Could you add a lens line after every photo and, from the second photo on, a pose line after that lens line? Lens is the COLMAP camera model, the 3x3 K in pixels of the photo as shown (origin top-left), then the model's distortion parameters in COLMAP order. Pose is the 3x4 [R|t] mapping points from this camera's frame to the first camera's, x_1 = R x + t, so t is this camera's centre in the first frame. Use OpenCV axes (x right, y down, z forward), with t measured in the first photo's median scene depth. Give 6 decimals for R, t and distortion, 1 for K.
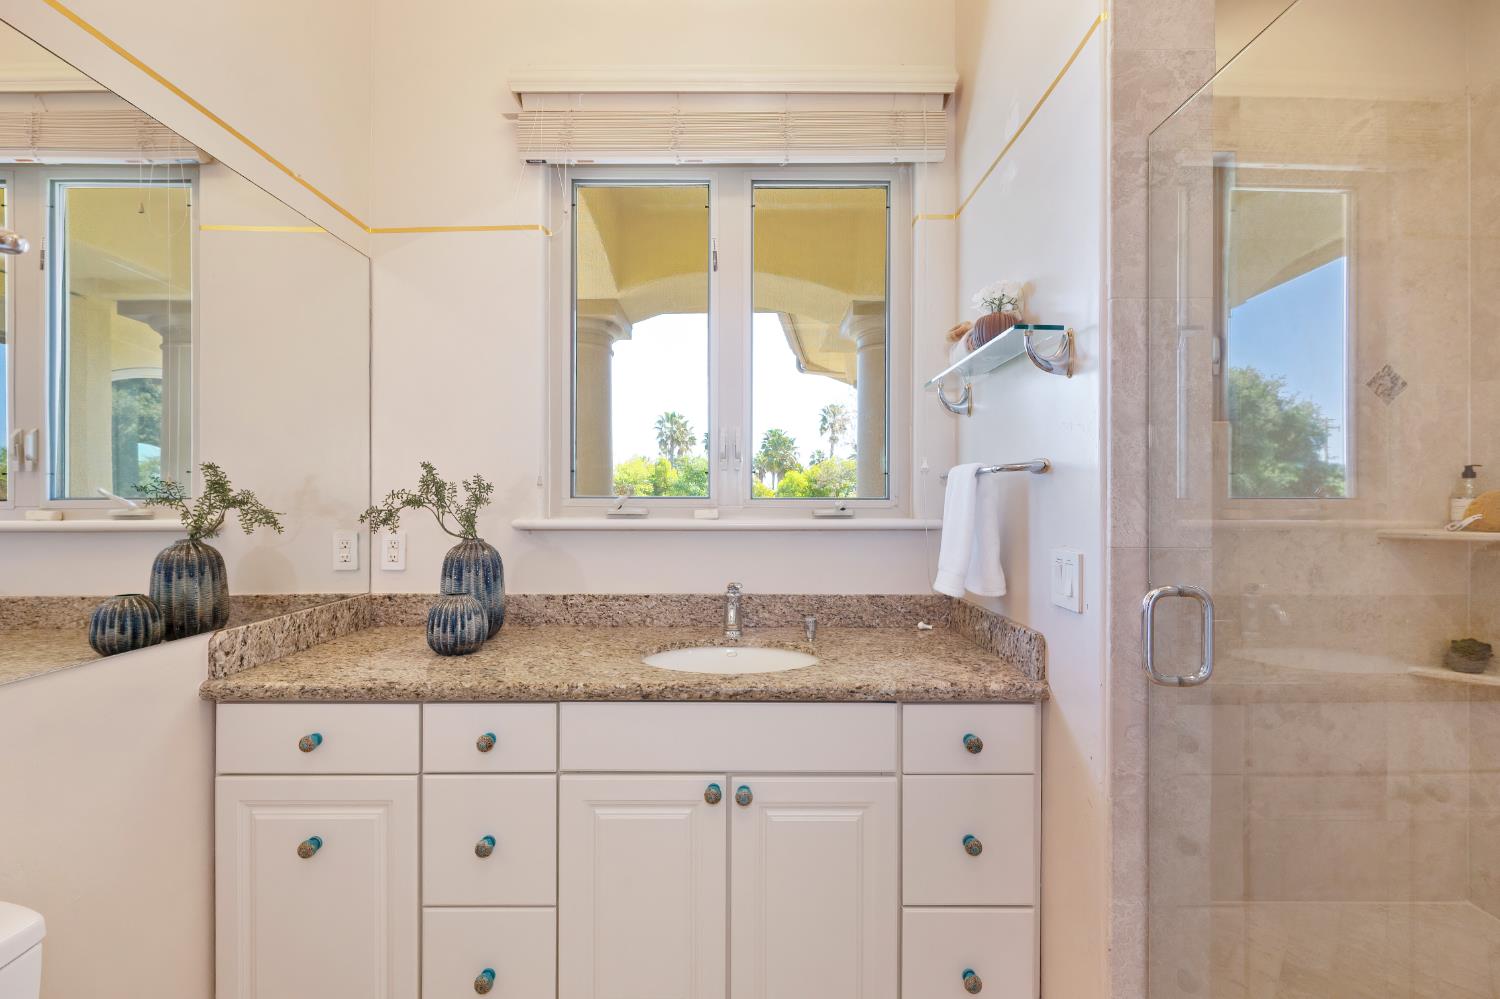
lens RADIAL K [[657.7, 0, 750.0], [0, 657.7, 499.5], [0, 0, 1]] dist [-0.001928, -0.000135]
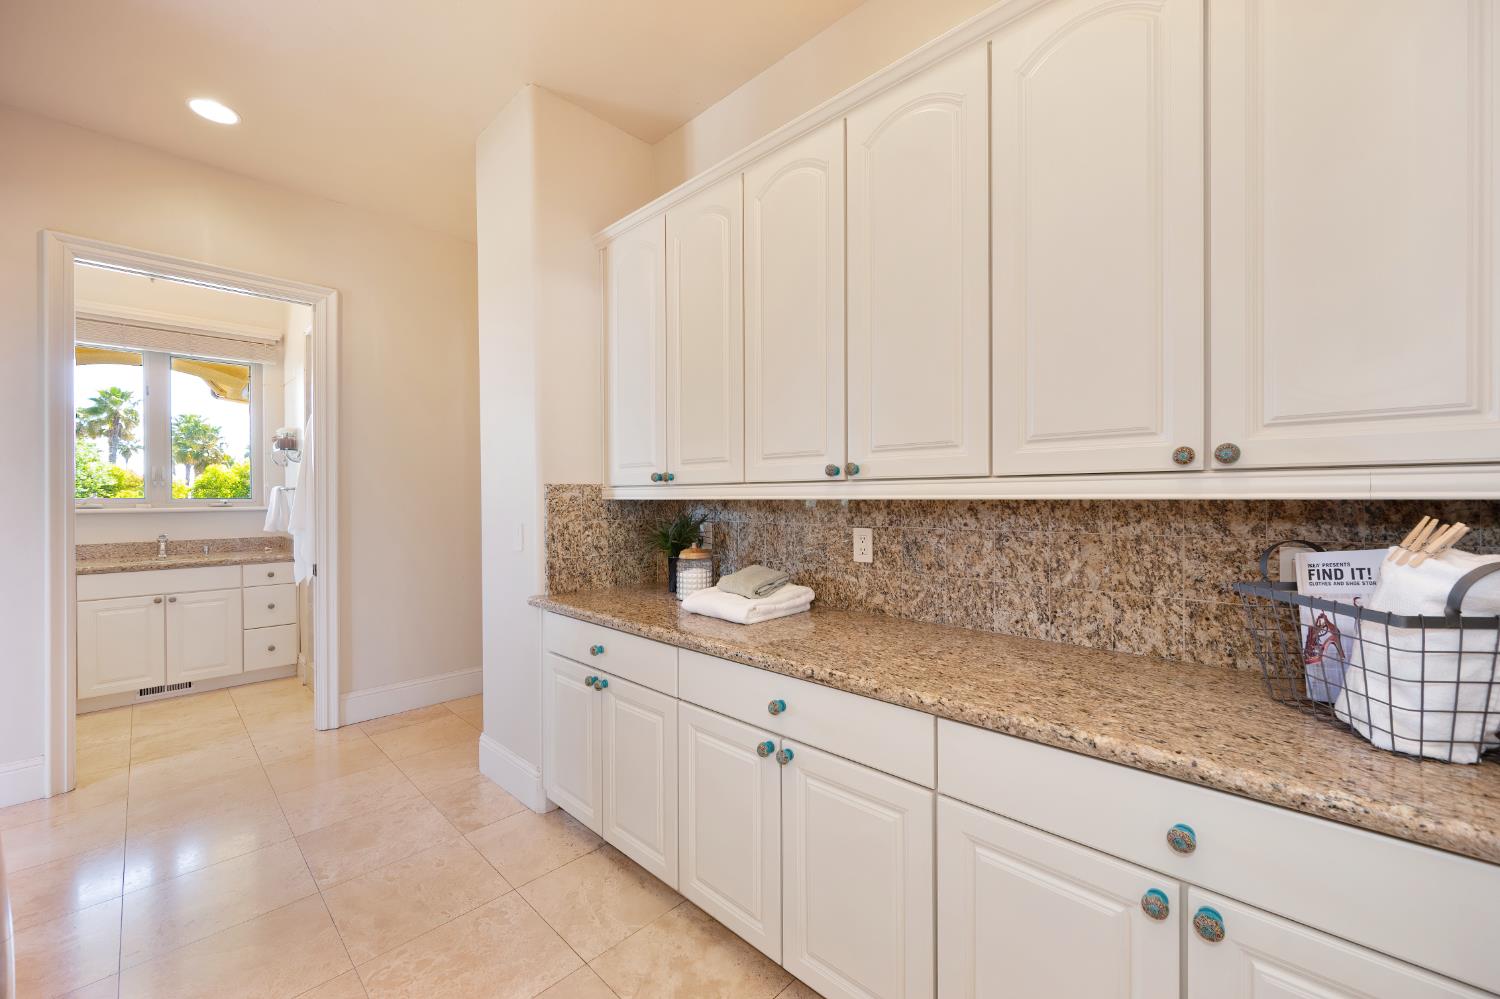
lens RADIAL K [[594.4, 0, 749.4], [0, 594.4, 497.9], [0, 0, 1]] dist [-0.001454, -0.000068]
pose [[0.701879, -0.008485, 0.712245, -0.017741], [0.004621, 0.999962, 0.007359, -0.003442], [-0.712281, -0.001873, 0.701892, -0.565679]]
